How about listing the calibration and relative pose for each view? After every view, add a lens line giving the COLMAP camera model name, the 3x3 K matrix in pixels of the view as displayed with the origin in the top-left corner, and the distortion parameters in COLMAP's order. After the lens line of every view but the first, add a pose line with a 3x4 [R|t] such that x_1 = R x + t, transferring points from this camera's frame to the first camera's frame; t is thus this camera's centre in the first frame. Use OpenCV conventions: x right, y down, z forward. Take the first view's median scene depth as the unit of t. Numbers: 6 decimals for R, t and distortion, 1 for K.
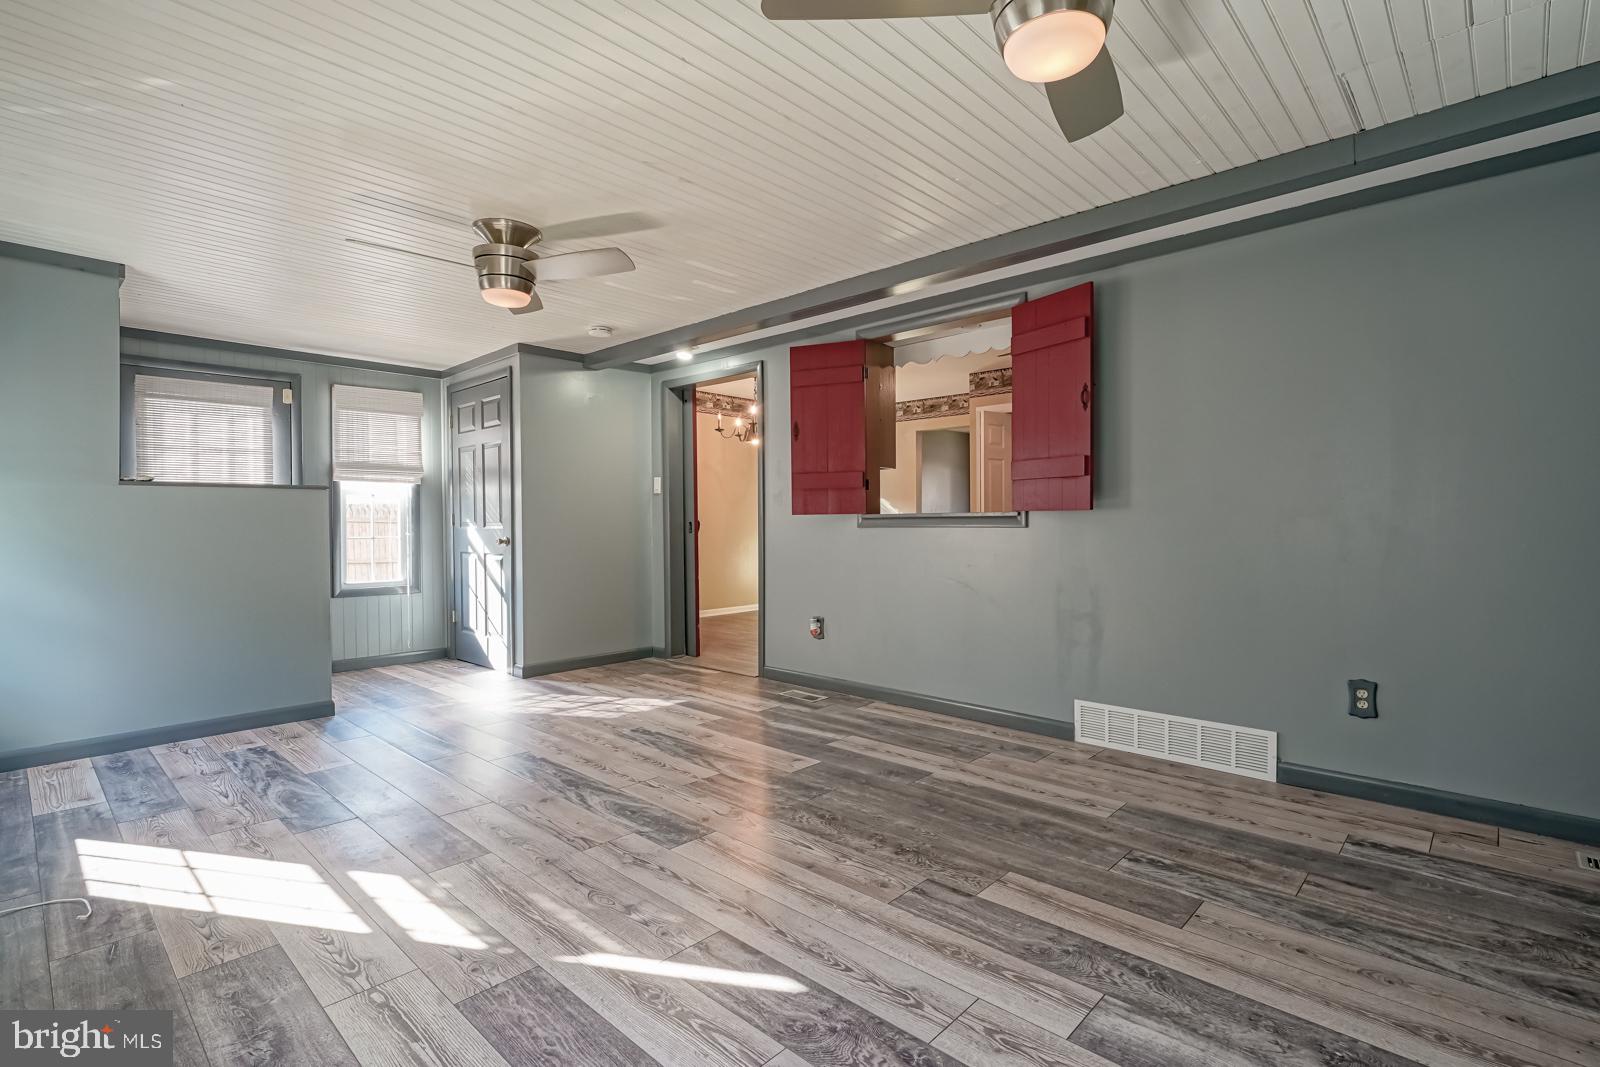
lens RADIAL K [[756.3, 0, 820.6], [0, 756.3, 526.6], [0, 0, 1]] dist [-0.001379, 0.000868]
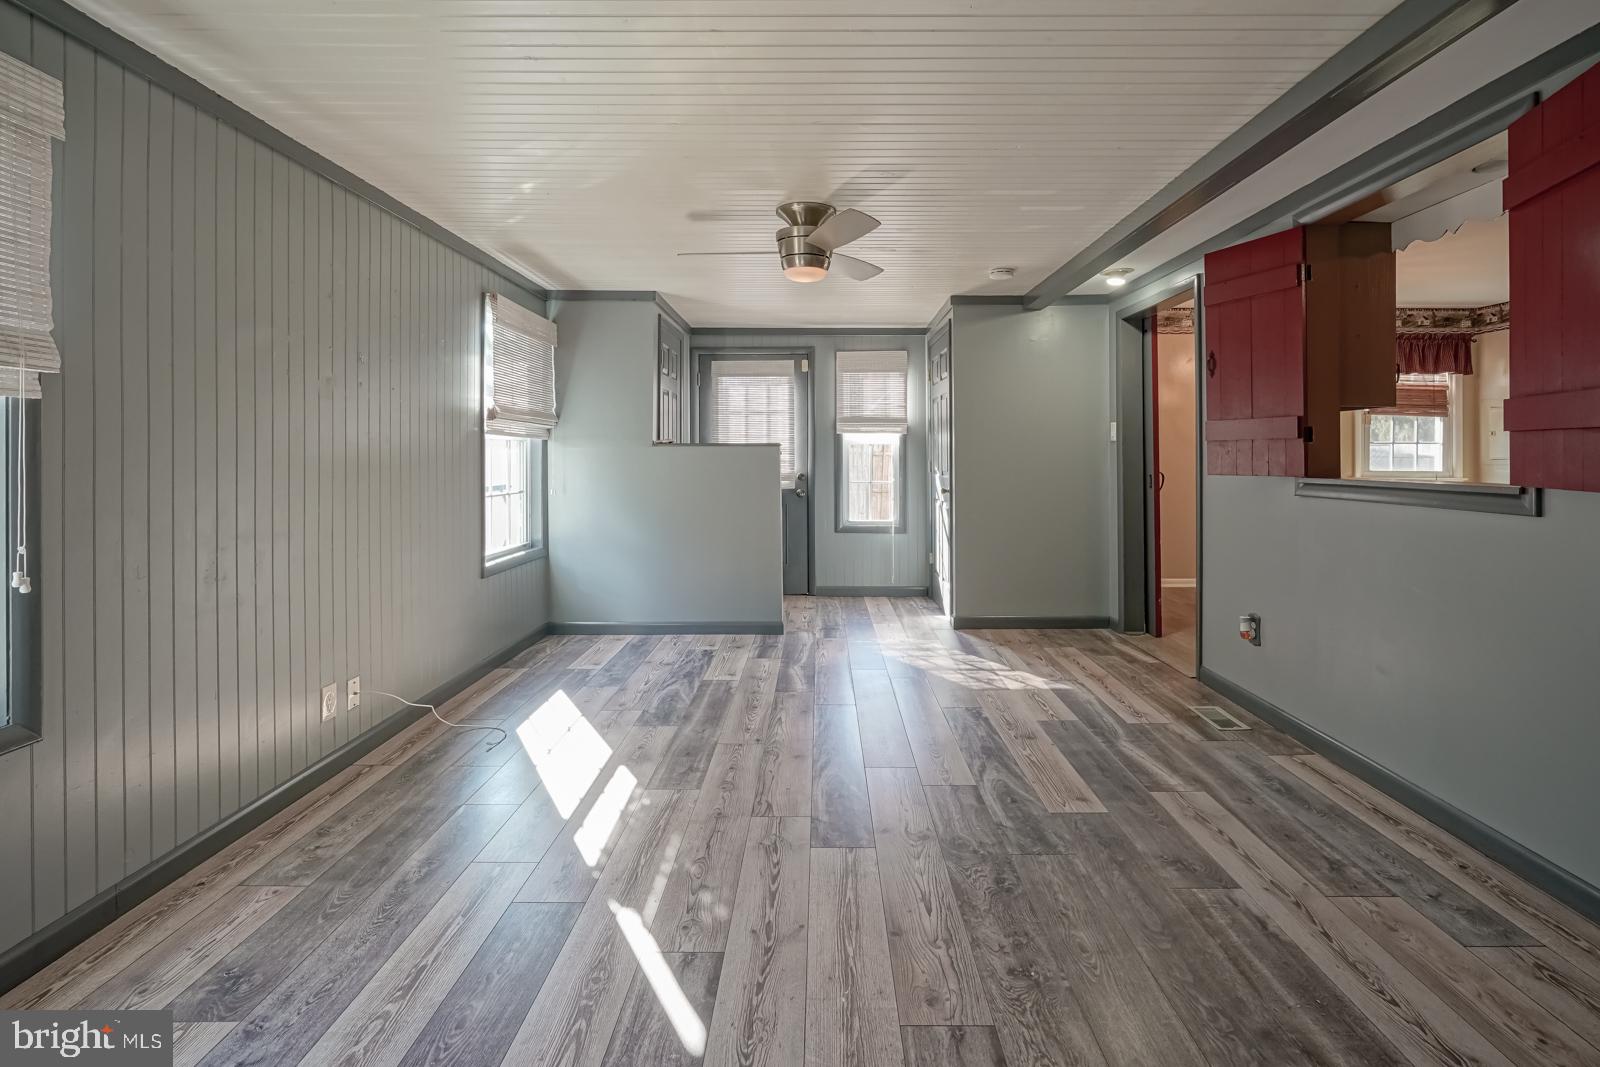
lens RADIAL K [[779.2, 0, 818.4], [0, 779.2, 451.7], [0, 0, 1]] dist [-0.001298, 0.000692]
pose [[0.672086, 0.004034, -0.740462, 0.352158], [-0.008603, 0.999960, -0.002361, -0.042604], [0.740423, 0.007957, 0.672094, 0.237193]]
